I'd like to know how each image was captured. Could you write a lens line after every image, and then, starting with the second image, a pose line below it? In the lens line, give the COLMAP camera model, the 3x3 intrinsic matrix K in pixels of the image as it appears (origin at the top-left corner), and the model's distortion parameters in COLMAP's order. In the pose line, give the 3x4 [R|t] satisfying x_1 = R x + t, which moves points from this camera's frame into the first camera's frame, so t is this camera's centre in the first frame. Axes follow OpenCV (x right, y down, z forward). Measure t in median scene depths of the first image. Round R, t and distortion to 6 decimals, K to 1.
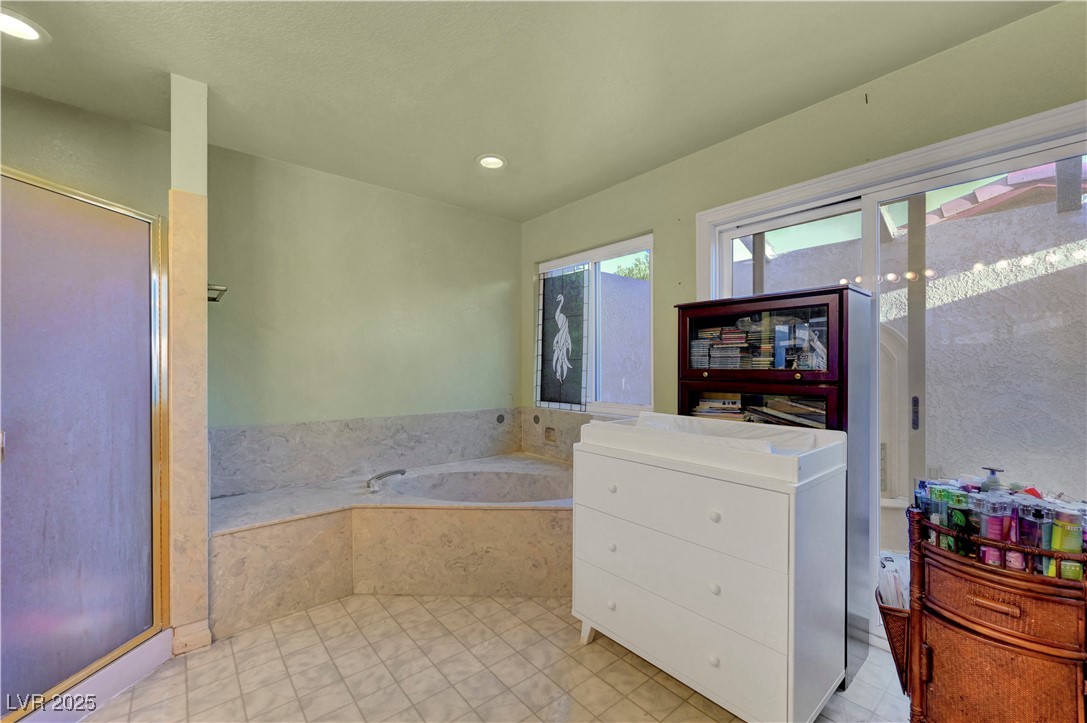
lens RADIAL K [[436.2, 0, 540.6], [0, 436.2, 361.3], [0, 0, 1]] dist [0.003382, 0.000461]
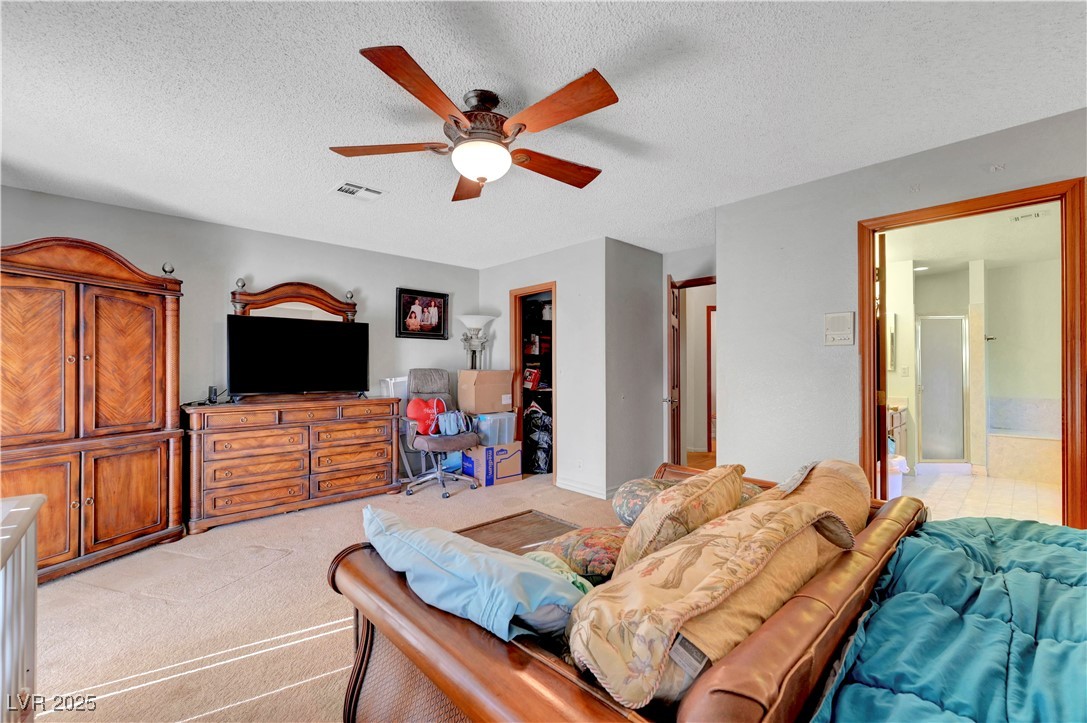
lens RADIAL K [[461.9, 0, 542.6], [0, 461.9, 363.1], [0, 0, 1]] dist [0.001853, 0.000149]
pose [[0.052511, -0.007509, -0.998592, 1.922775], [0.005278, 0.999960, -0.007242, -0.017116], [0.998606, -0.004890, 0.052549, -1.840255]]
